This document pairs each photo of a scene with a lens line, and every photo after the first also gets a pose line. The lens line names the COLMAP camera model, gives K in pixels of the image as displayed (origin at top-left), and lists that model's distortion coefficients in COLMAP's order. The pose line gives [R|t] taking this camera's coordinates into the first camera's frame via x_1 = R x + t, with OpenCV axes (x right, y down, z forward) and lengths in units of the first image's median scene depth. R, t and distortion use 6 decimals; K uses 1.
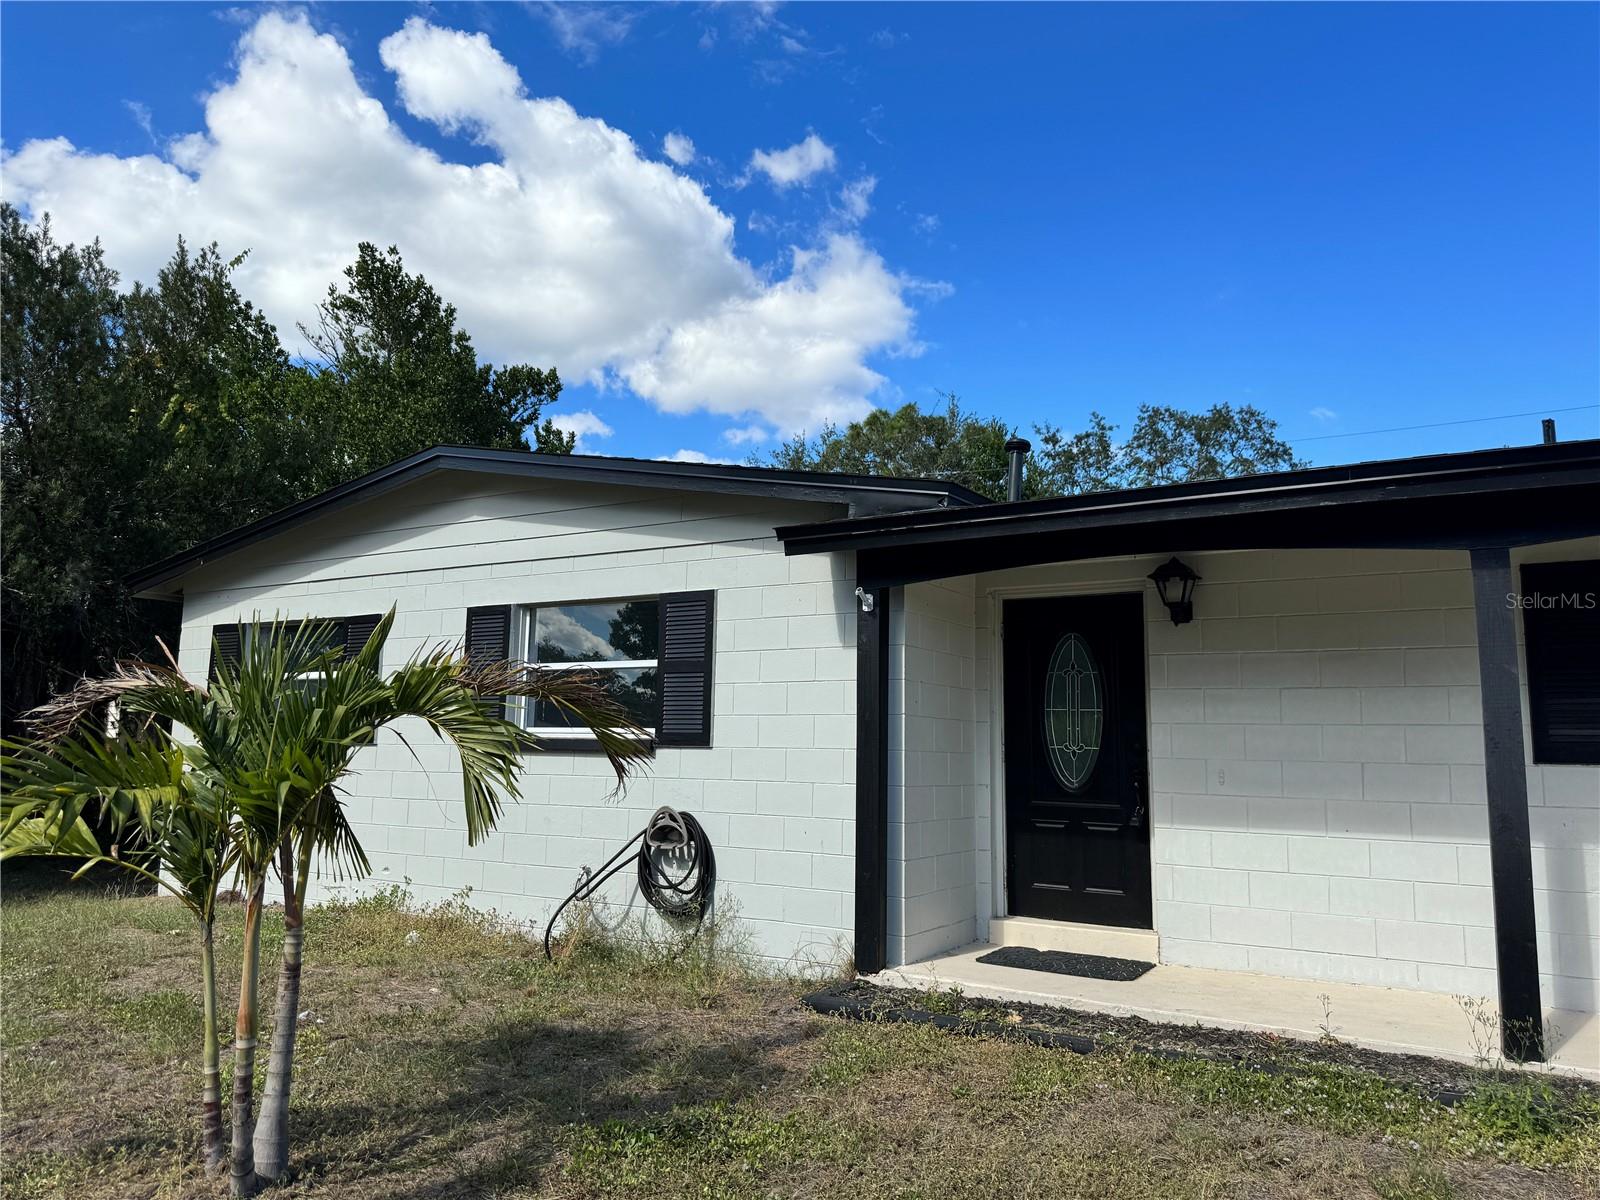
lens RADIAL K [[1115.0, 0, 800.0], [0, 1115.0, 600.0], [0, 0, 1]] dist [0.001974, -0.045849]
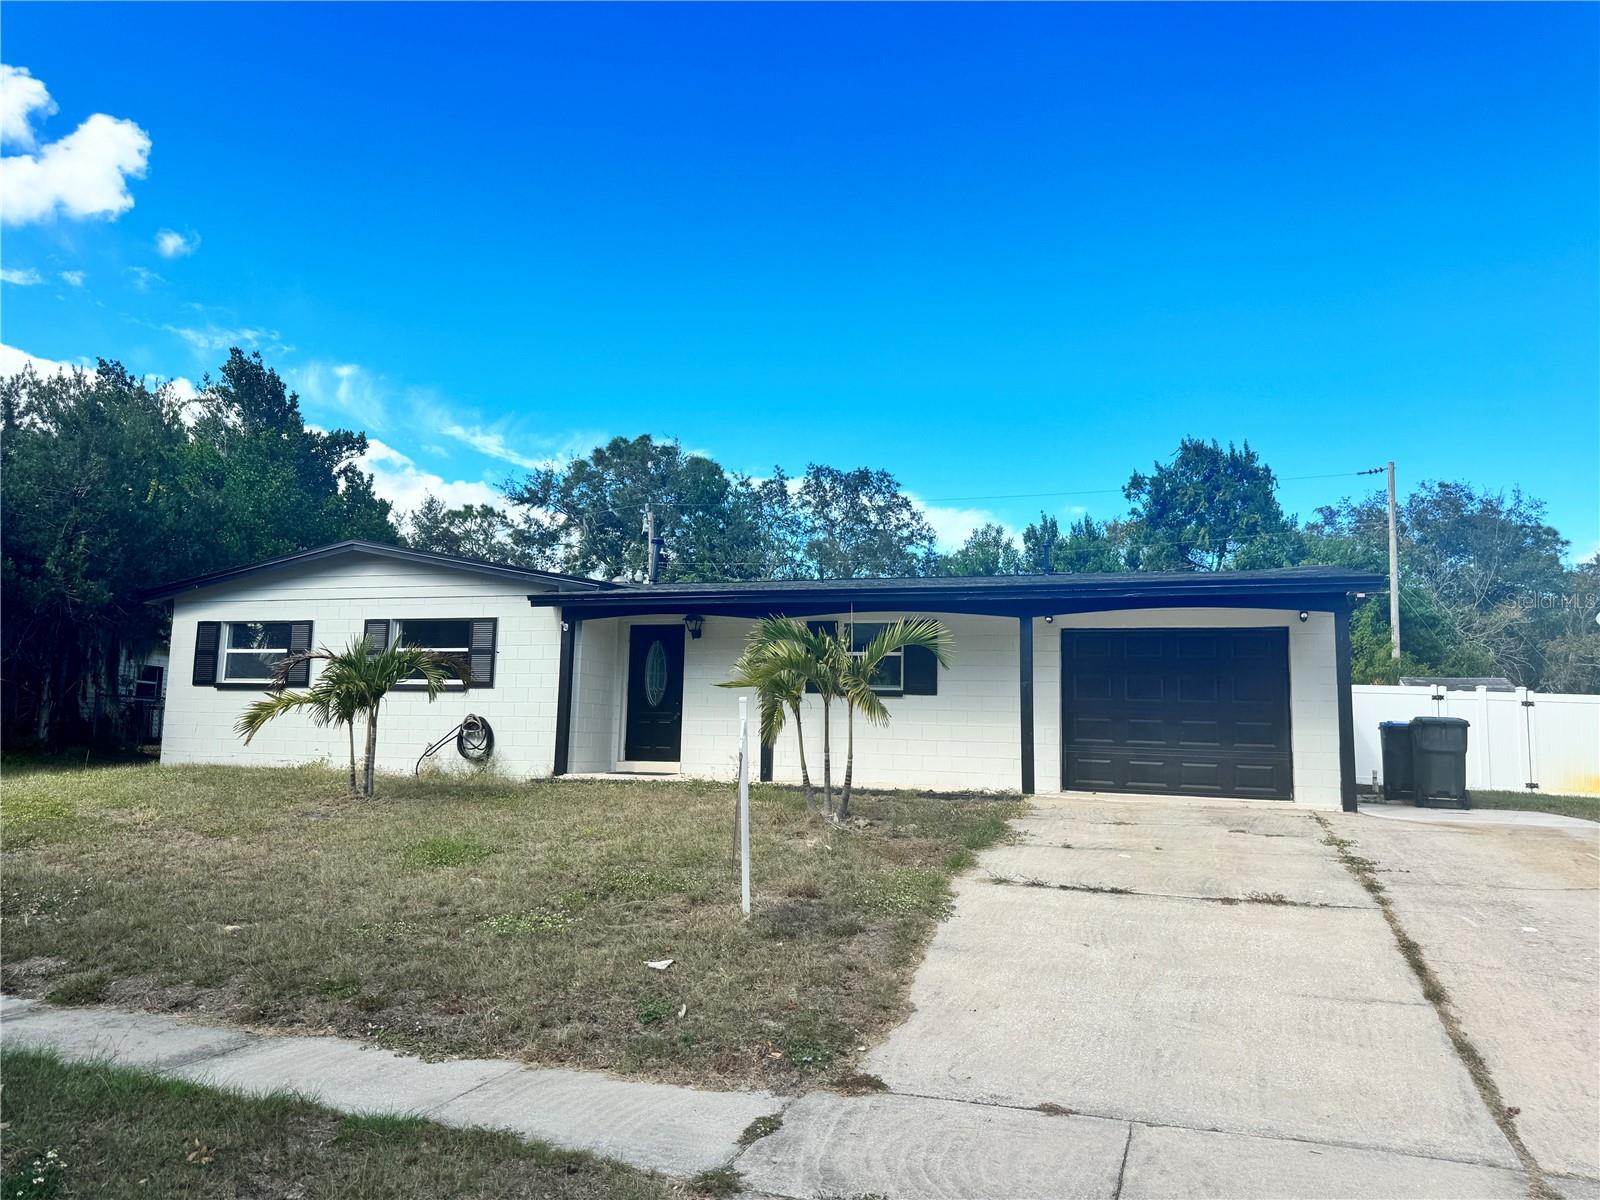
lens RADIAL K [[965.3, 0, 800.0], [0, 965.3, 600.0], [0, 0, 1]] dist [0.050413, -0.101747]
pose [[0.966919, 0.033515, 0.252871, 0.015292], [-0.035055, 0.999384, 0.001588, -0.061763], [-0.252662, -0.010400, 0.967499, -0.928933]]
